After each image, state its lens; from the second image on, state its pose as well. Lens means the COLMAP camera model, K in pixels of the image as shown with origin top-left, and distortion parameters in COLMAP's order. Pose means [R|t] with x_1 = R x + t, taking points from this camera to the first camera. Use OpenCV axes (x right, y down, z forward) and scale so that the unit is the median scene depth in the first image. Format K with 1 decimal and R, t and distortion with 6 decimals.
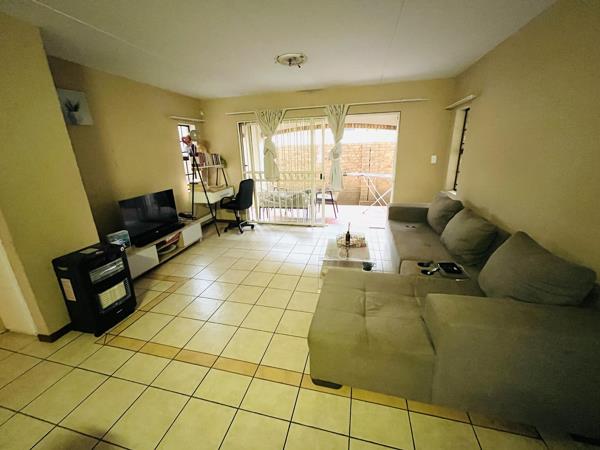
lens RADIAL K [[240.3, 0, 298.7], [0, 240.3, 223.7], [0, 0, 1]] dist [-0.008028, -0.000435]
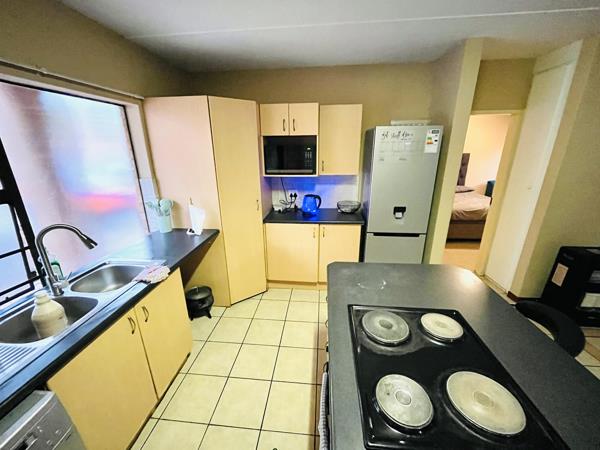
lens RADIAL K [[240.3, 0, 297.1], [0, 240.3, 226.5], [0, 0, 1]] dist [-0.008028, -0.000435]
pose [[0.133989, 0.330700, -0.934176, -0.058799], [-0.279192, 0.917088, 0.284606, 0.039618], [0.950841, 0.222681, 0.215208, -0.228807]]
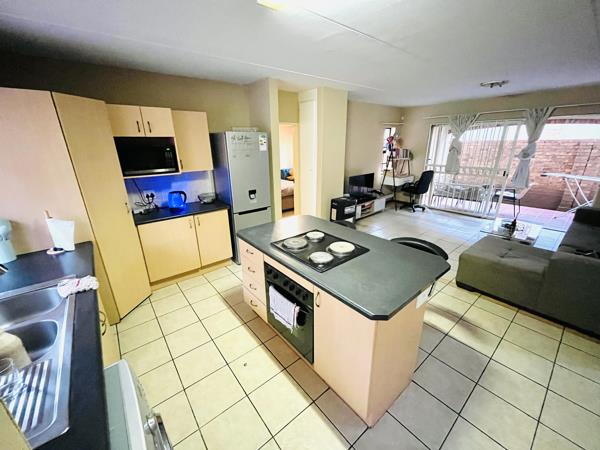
lens RADIAL K [[240.3, 0, 297.0], [0, 240.3, 226.1], [0, 0, 1]] dist [-0.008028, -0.000435]
pose [[0.795483, 0.212217, -0.567601, 0.011570], [-0.182669, 0.977079, 0.109308, 0.090087], [0.577788, 0.016730, 0.816015, -0.427948]]
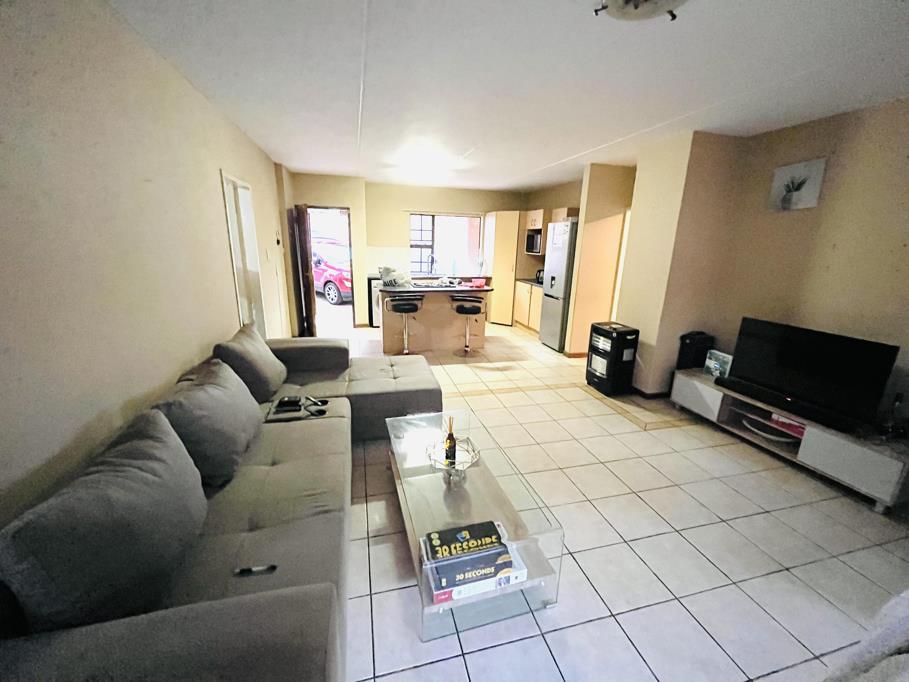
lens RADIAL K [[364.1, 0, 450.2], [0, 364.1, 338.8], [0, 0, 1]] dist [-0.008028, -0.000435]
pose [[-0.880486, 0.127287, -0.456664, 0.327404], [-0.139746, 0.850790, 0.506584, -0.300489], [0.453007, 0.509857, -0.731321, 0.935787]]
